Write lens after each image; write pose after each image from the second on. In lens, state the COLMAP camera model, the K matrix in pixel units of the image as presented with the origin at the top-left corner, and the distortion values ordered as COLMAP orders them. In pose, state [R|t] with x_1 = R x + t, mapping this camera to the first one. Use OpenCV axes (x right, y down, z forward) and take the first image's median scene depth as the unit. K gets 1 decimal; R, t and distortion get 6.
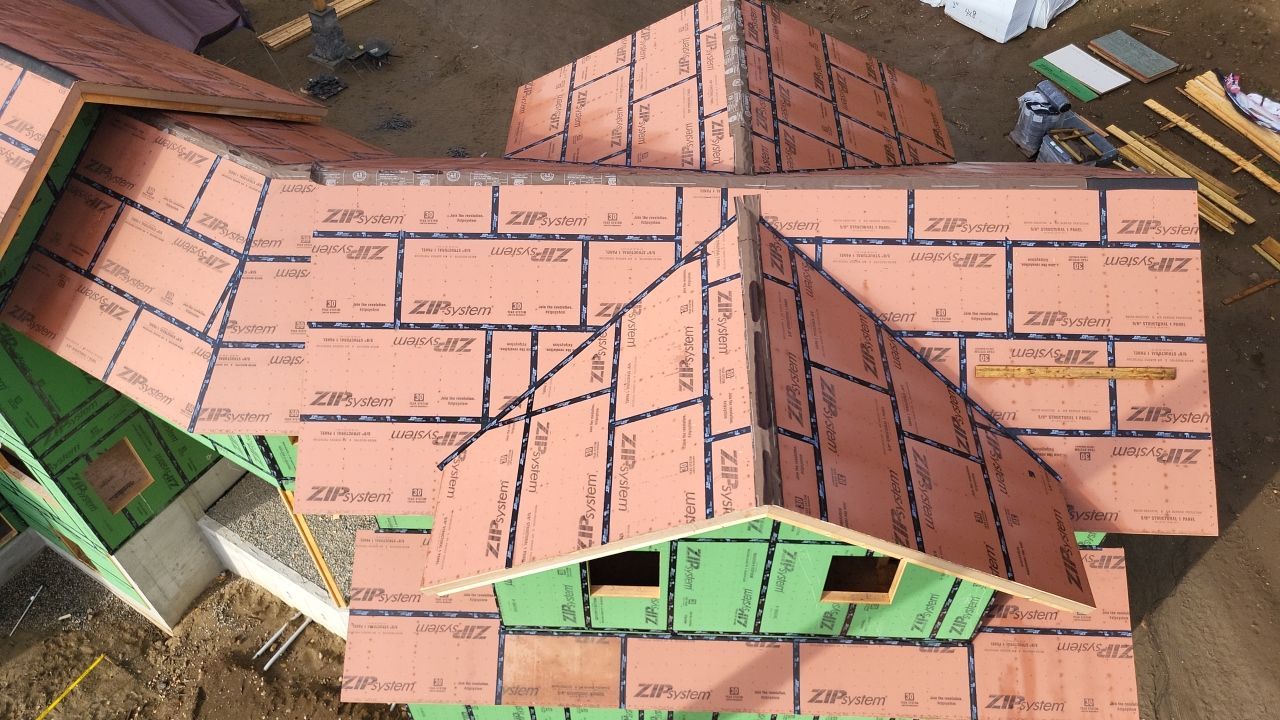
lens RADIAL K [[978.9, 0, 633.3], [0, 978.9, 370.8], [0, 0, 1]] dist [0.053134, -0.050296]
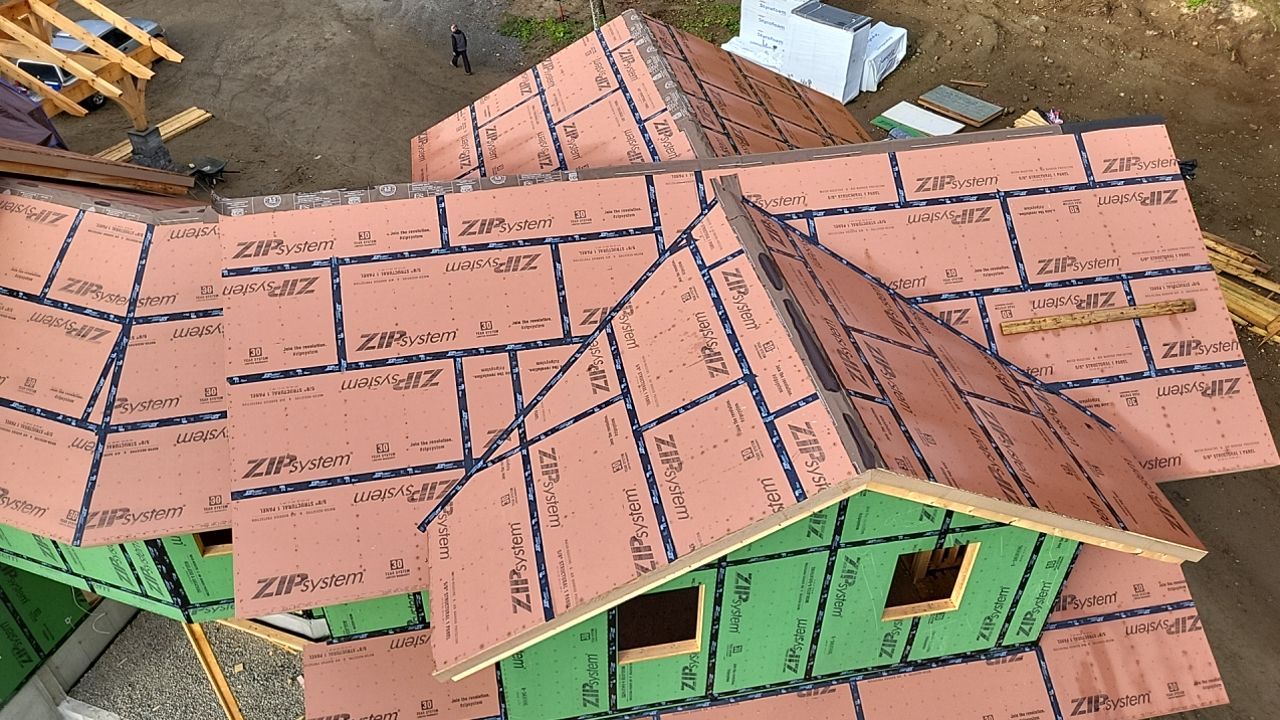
lens RADIAL K [[980.3, 0, 631.7], [0, 980.3, 363.0], [0, 0, 1]] dist [0.057801, -0.056004]
pose [[0.975592, -0.131726, 0.175694, -0.149123], [0.156650, 0.978182, -0.136457, 0.100516], [-0.153886, 0.160649, 0.974941, 0.160363]]
